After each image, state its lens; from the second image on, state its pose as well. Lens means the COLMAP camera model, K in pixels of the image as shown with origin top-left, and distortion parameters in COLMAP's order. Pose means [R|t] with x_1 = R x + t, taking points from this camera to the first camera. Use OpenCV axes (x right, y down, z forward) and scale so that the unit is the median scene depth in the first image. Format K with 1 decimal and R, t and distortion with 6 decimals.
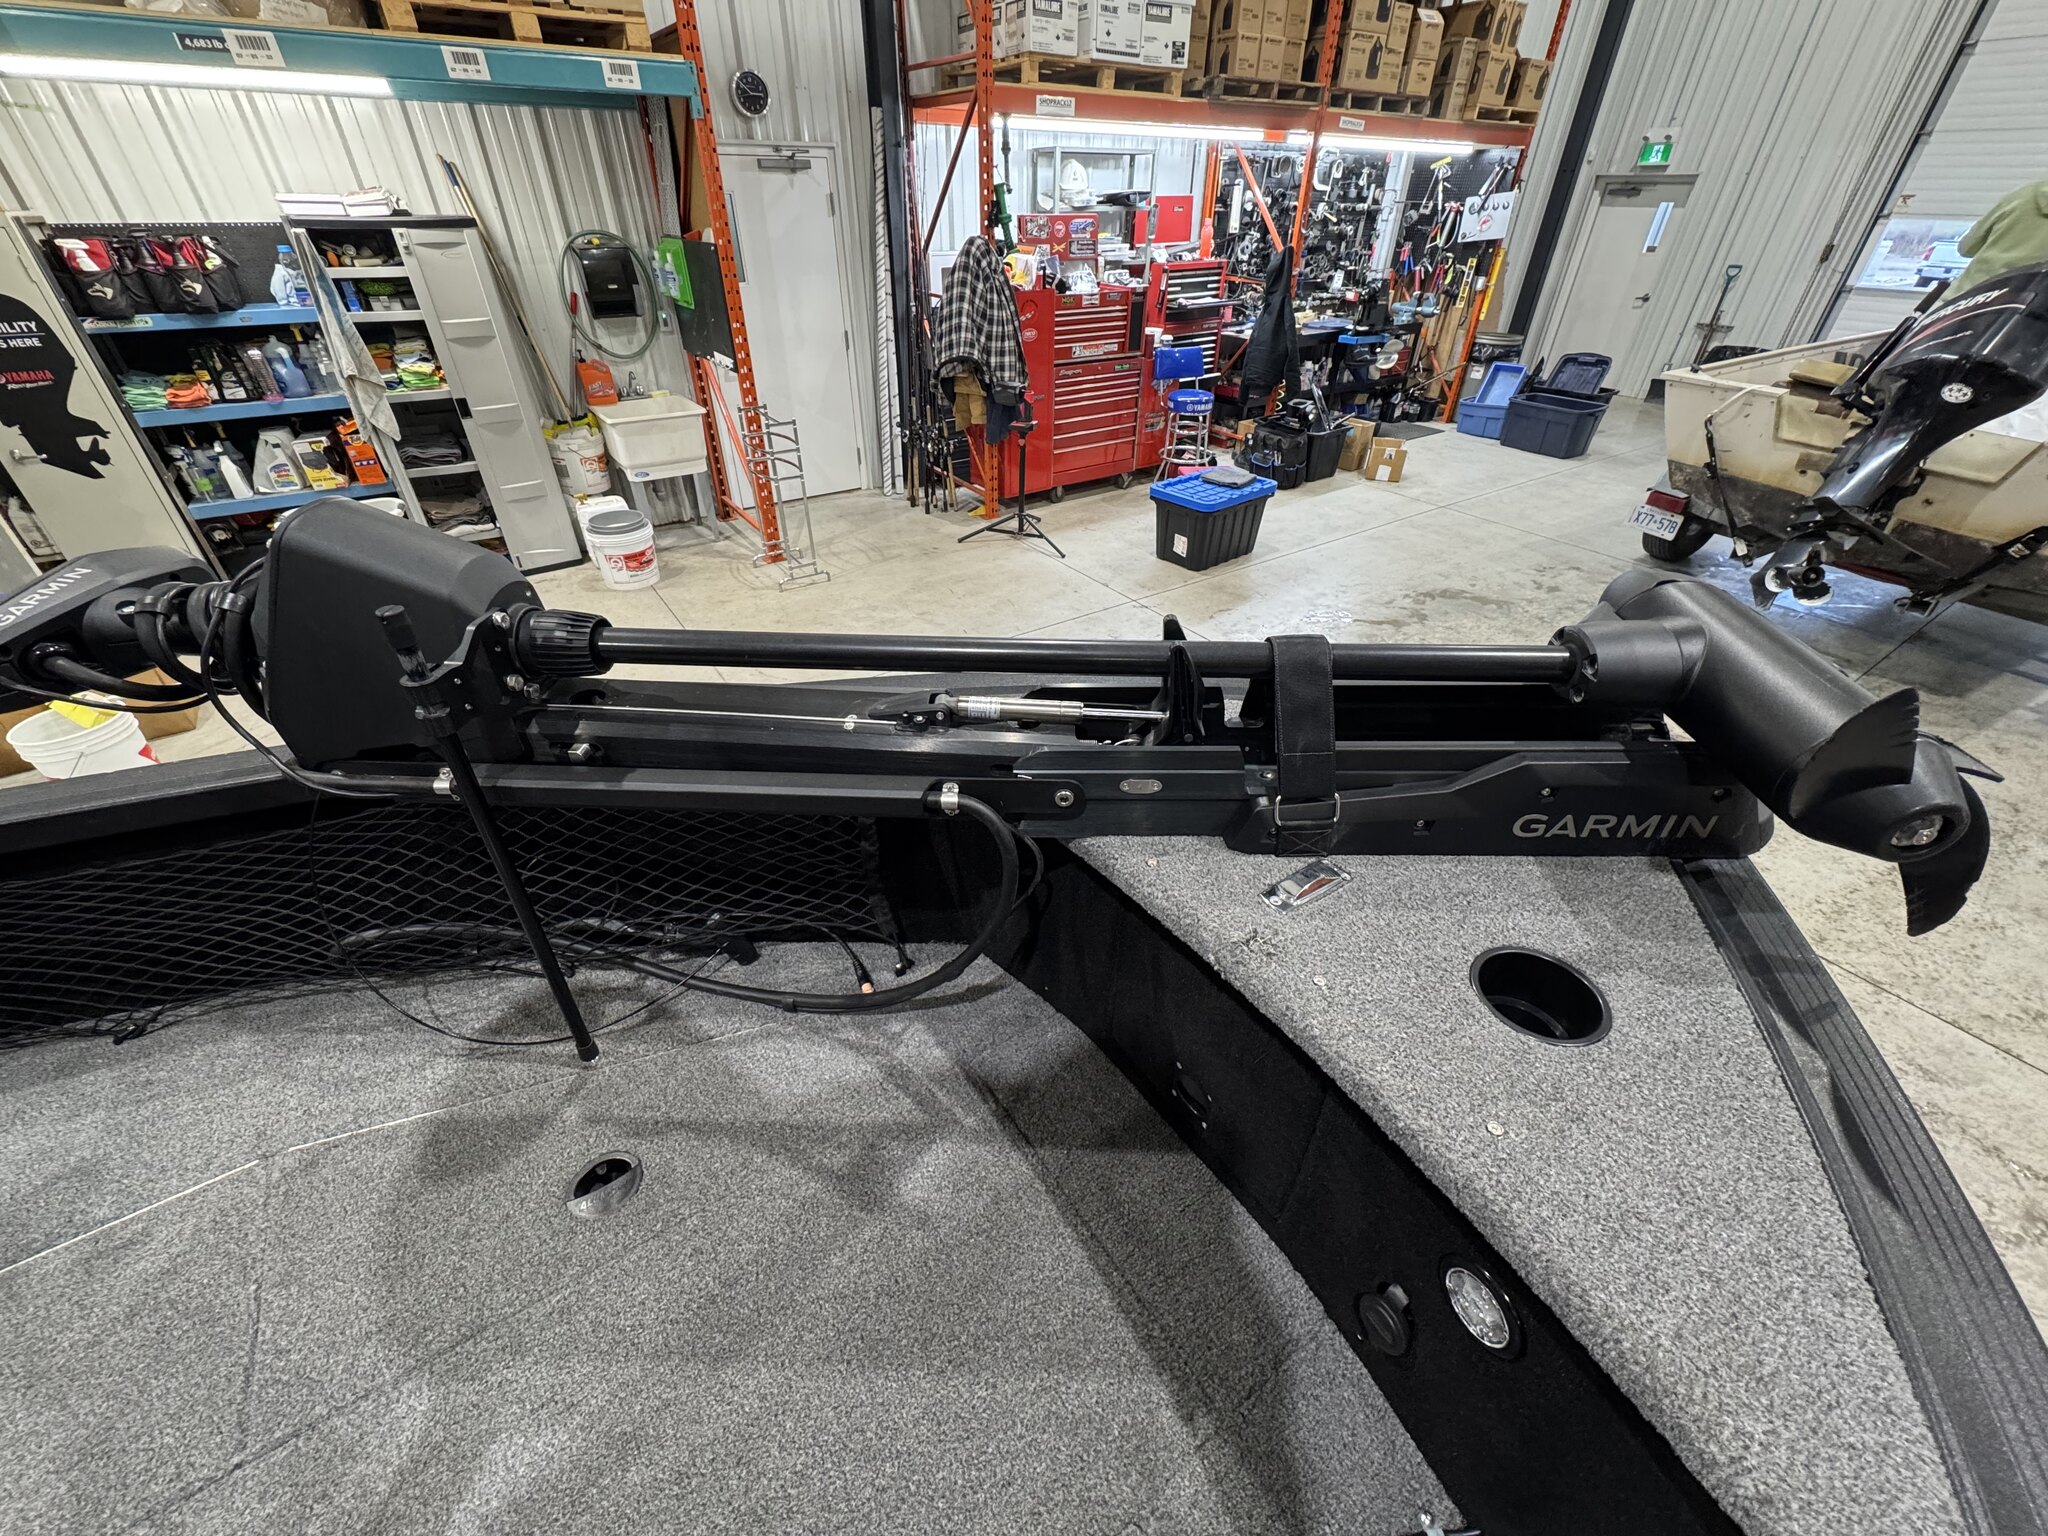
lens RADIAL K [[809.2, 0, 1021.0], [0, 809.2, 767.8], [0, 0, 1]] dist [-0.003144, 0.000165]
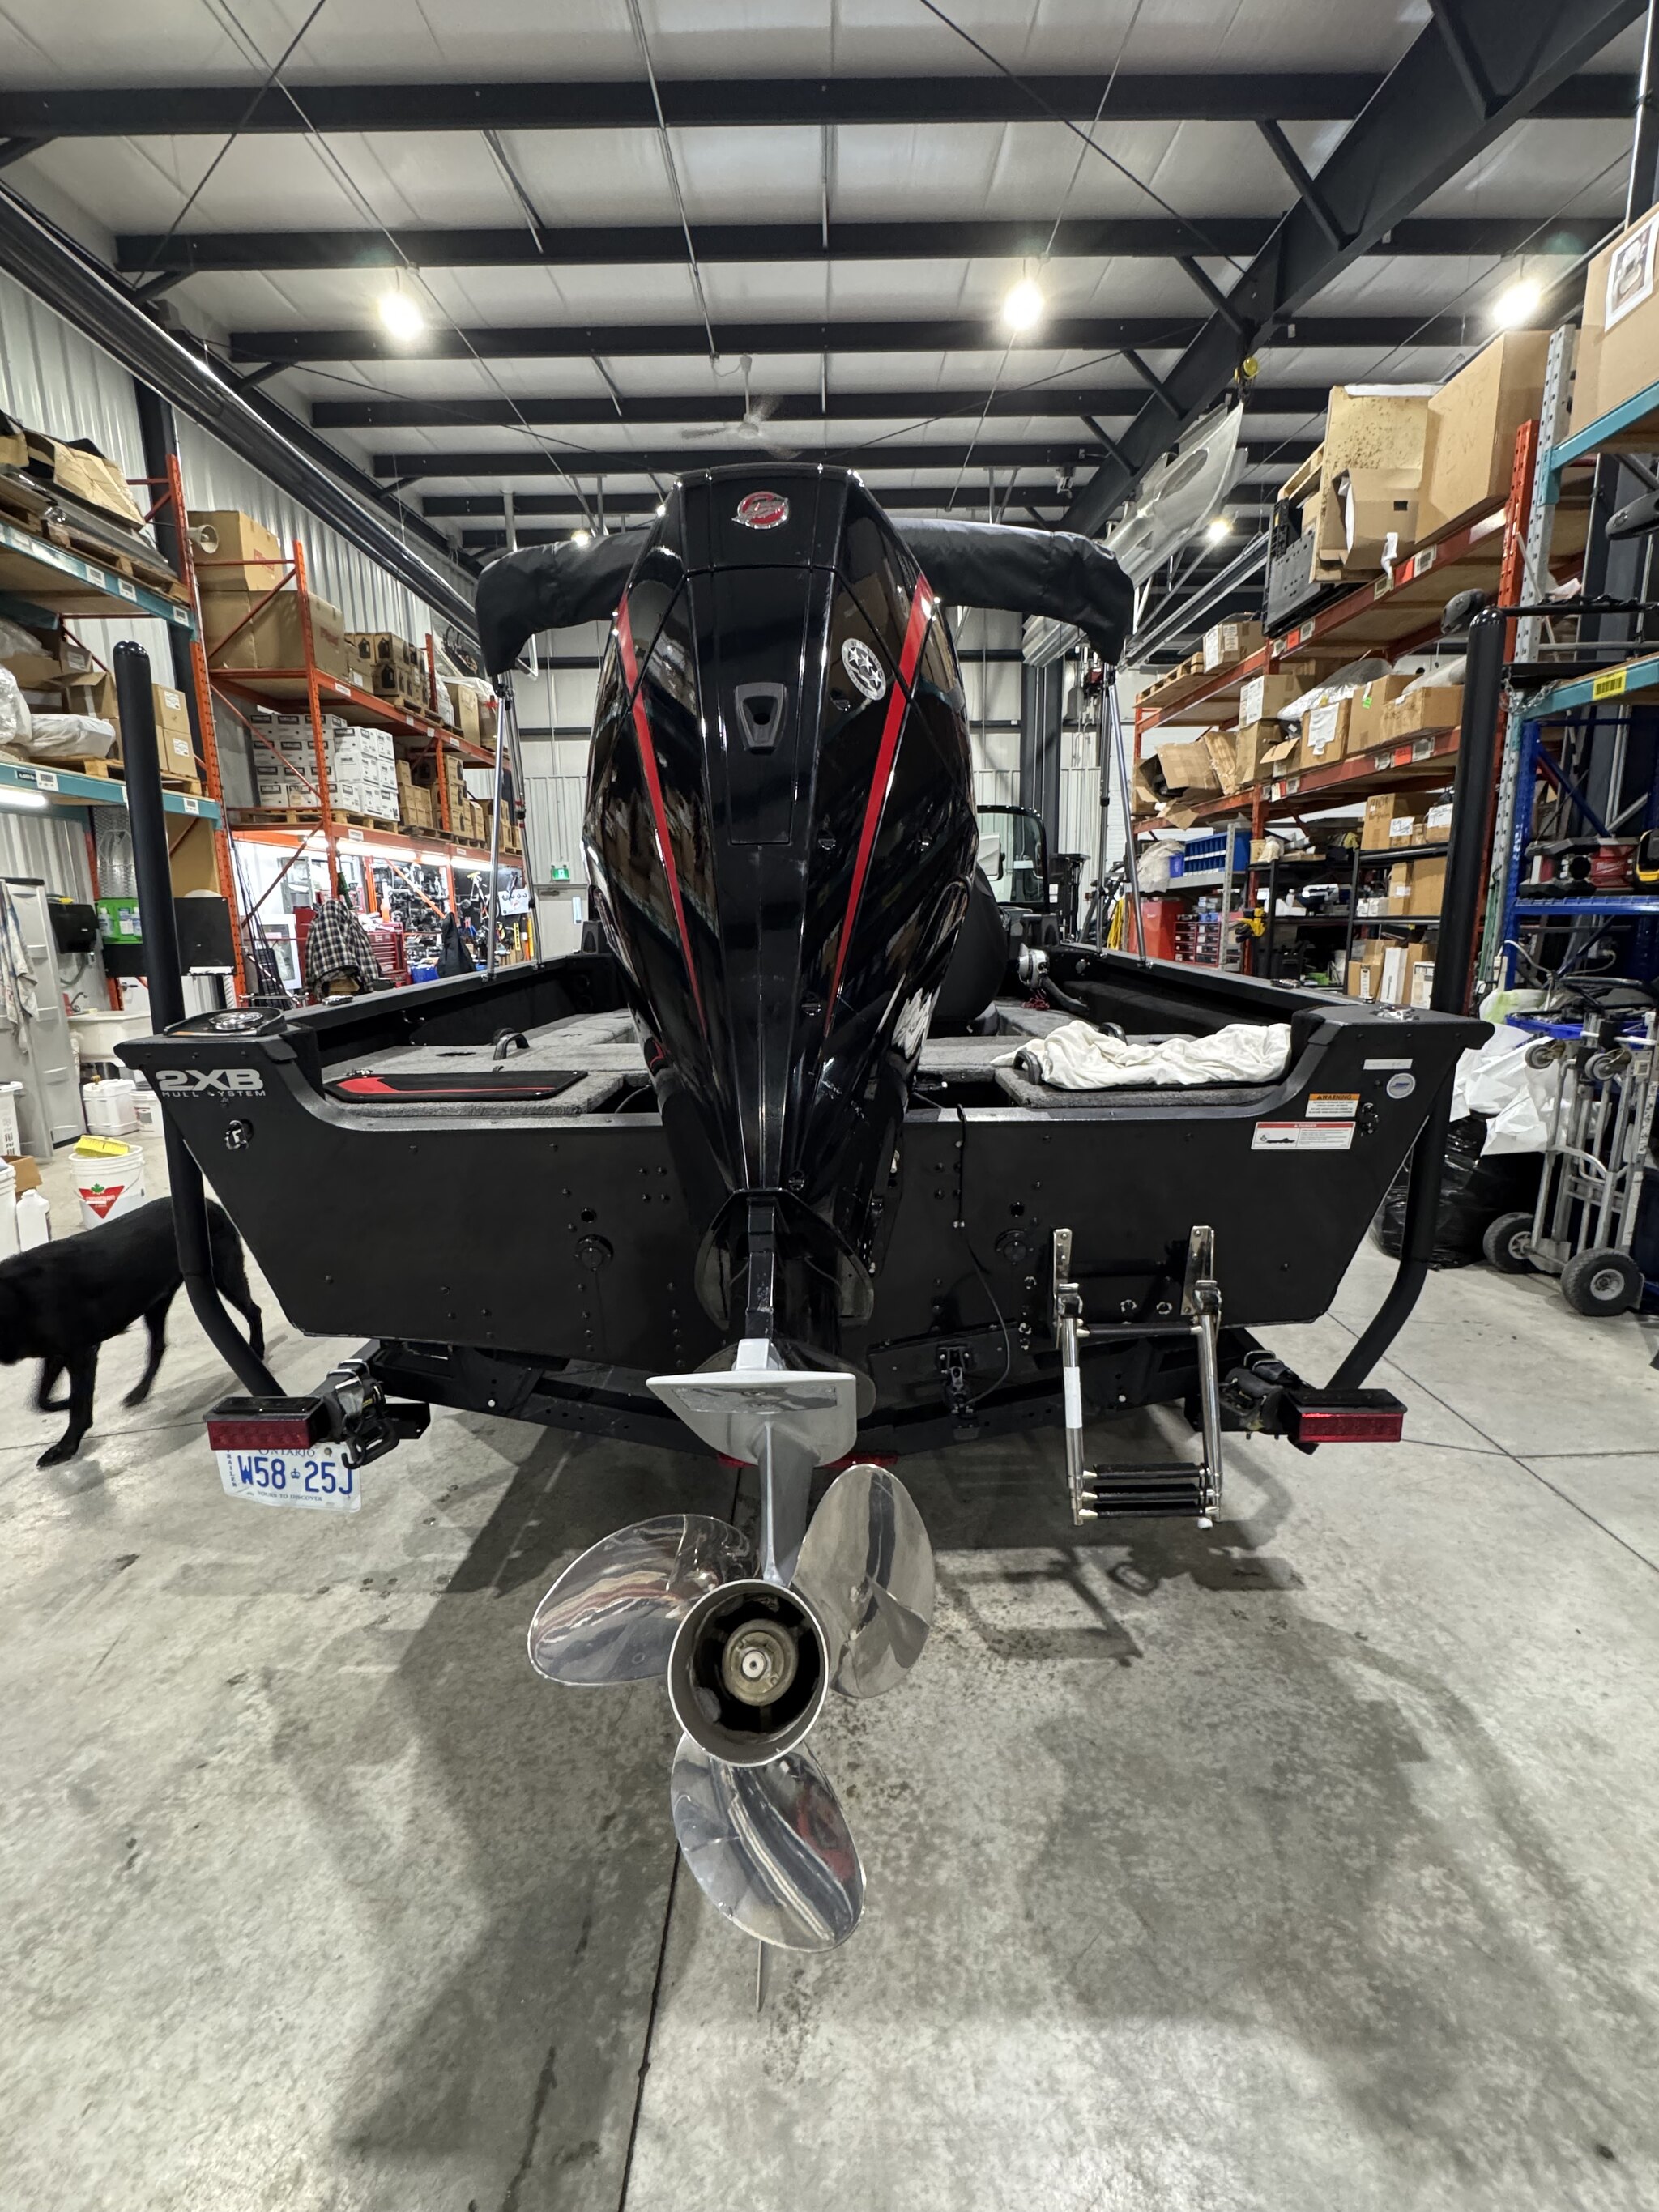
lens RADIAL K [[944.5, 0, 828.0], [0, 944.5, 1104.9], [0, 0, 1]] dist [-0.002354, -0.000329]
pose [[0.562512, -0.172073, 0.808685, -0.970427], [0.487525, 0.858998, -0.156338, 0.402528], [-0.667757, 0.482196, 0.567087, -0.447775]]
